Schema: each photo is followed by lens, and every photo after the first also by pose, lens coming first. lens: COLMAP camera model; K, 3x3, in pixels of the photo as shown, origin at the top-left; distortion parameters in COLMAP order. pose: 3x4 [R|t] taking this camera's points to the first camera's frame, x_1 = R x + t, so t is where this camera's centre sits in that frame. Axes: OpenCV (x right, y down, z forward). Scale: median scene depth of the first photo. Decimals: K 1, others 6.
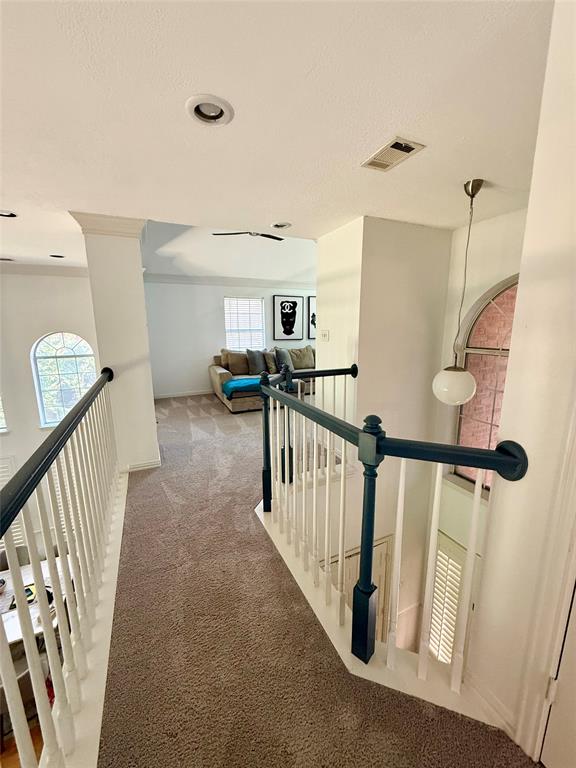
lens RADIAL K [[305.8, 0, 287.0], [0, 305.8, 383.4], [0, 0, 1]] dist [-0.001016, -0.000255]
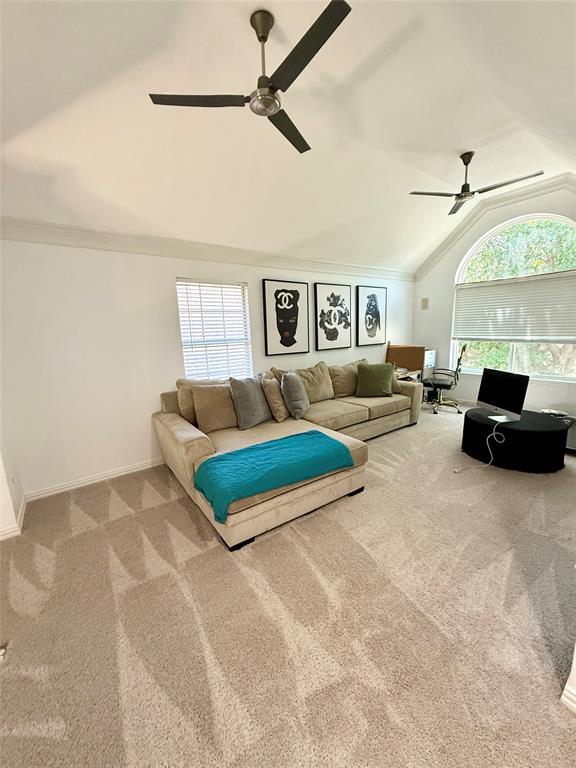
lens RADIAL K [[305.8, 0, 286.8], [0, 305.8, 384.6], [0, 0, 1]] dist [-0.001016, -0.000255]
pose [[0.978727, -0.063608, 0.195057, -0.124124], [0.066973, 0.997697, -0.010697, -0.079418], [-0.193927, 0.023533, 0.980734, 0.426154]]
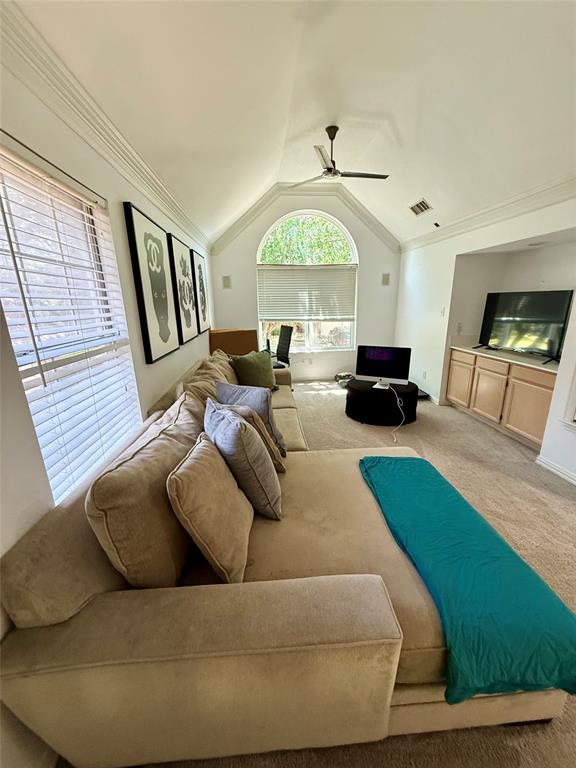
lens RADIAL K [[305.8, 0, 285.9], [0, 305.8, 381.9], [0, 0, 1]] dist [-0.001016, -0.000255]
pose [[0.335446, -0.242027, 0.910439, -0.278270], [0.201046, 0.962562, 0.181809, -0.154701], [-0.920357, 0.122053, 0.371546, 0.783219]]
